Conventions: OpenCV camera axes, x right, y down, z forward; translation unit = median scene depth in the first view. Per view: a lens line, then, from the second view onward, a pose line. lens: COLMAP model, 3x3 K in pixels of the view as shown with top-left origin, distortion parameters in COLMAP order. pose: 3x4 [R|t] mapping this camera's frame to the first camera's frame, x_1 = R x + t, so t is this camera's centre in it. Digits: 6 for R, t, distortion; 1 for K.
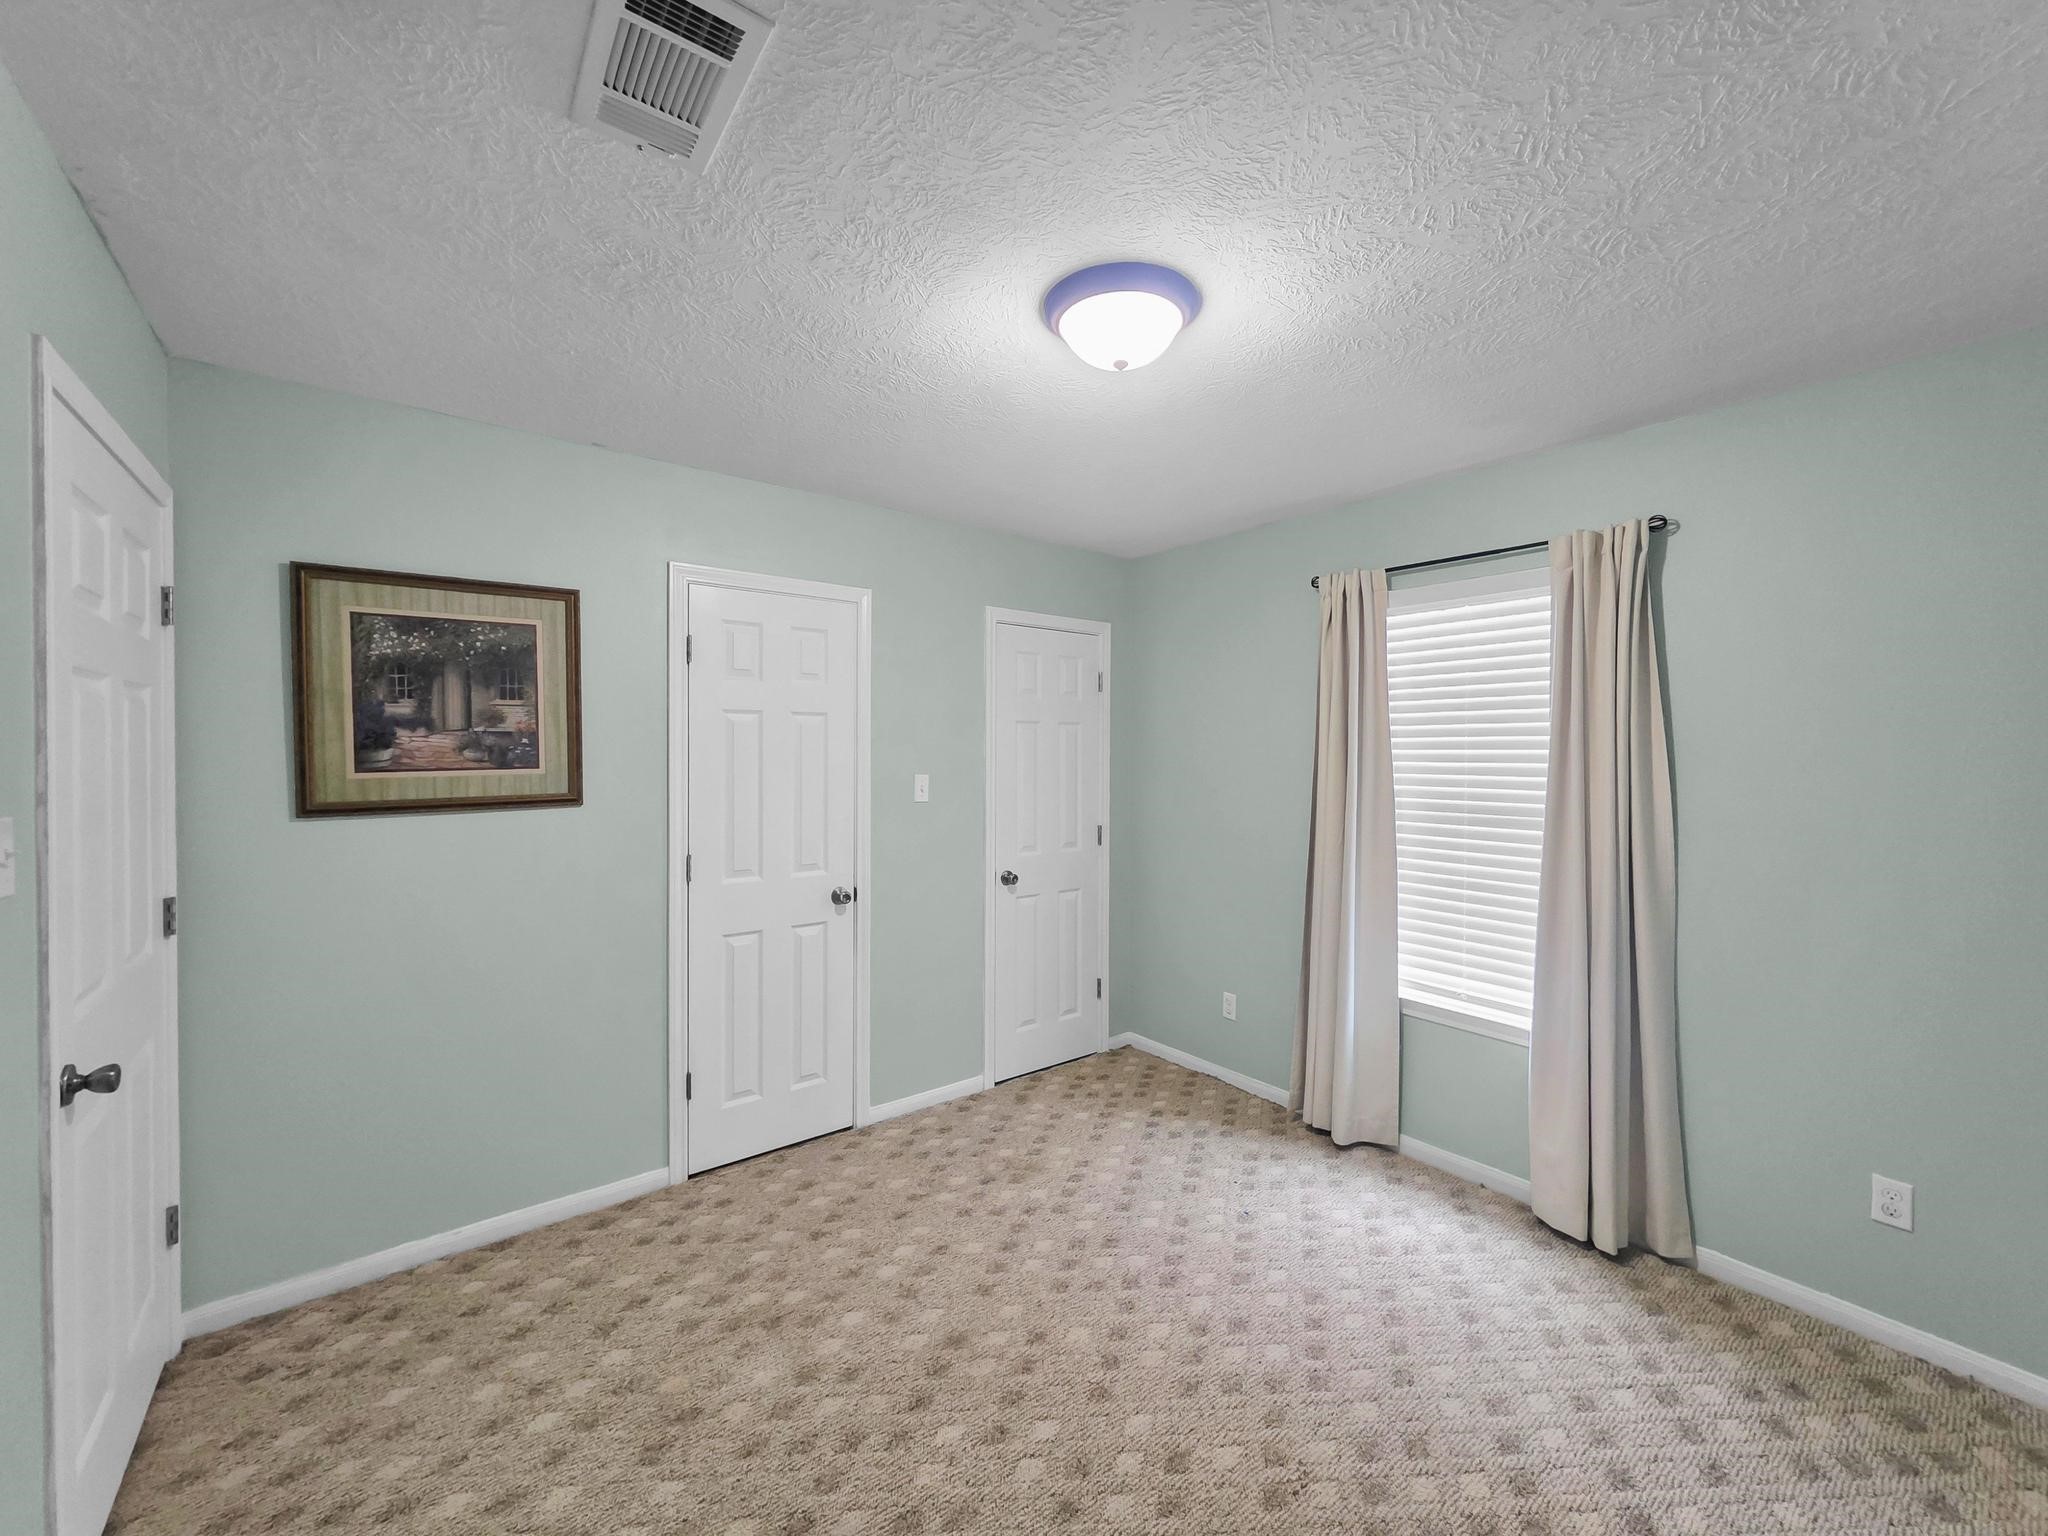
lens RADIAL K [[818.8, 0, 1026.8], [0, 818.8, 757.4], [0, 0, 1]] dist [0.000266, 0.000639]
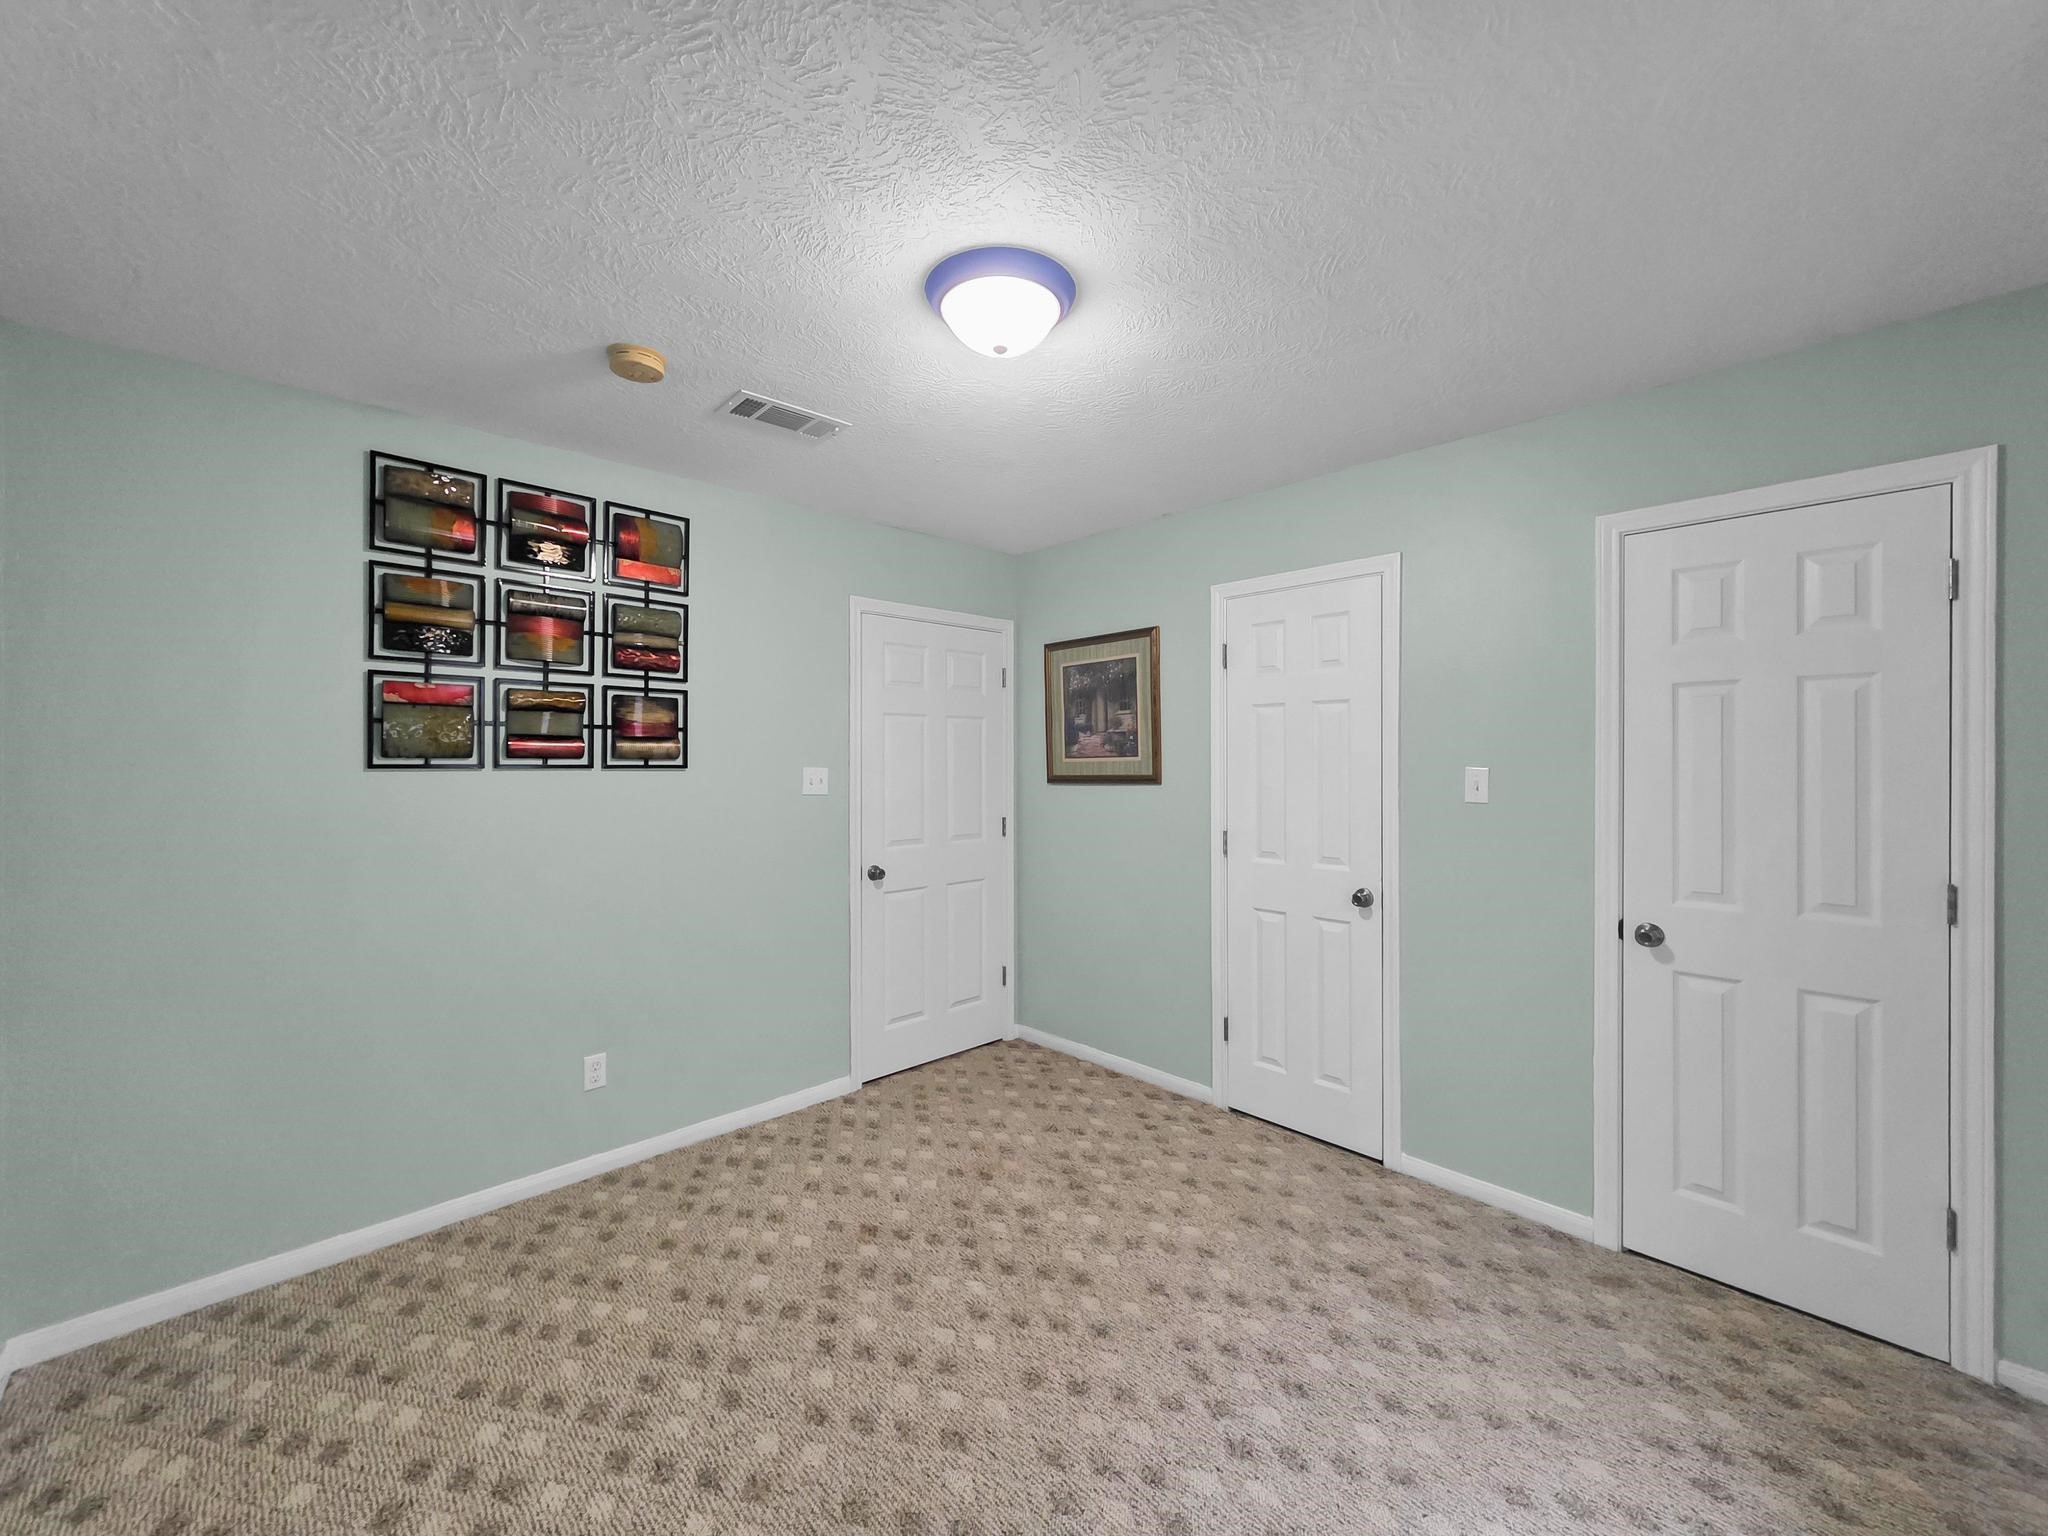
lens RADIAL K [[818.8, 0, 1026.8], [0, 818.8, 757.4], [0, 0, 1]] dist [0.000266, 0.000639]
pose [[0.095615, -0.005757, -0.995402, 0.847751], [-0.004011, 0.999973, -0.006168, 0.025579], [0.995410, 0.004582, 0.095589, 0.705153]]
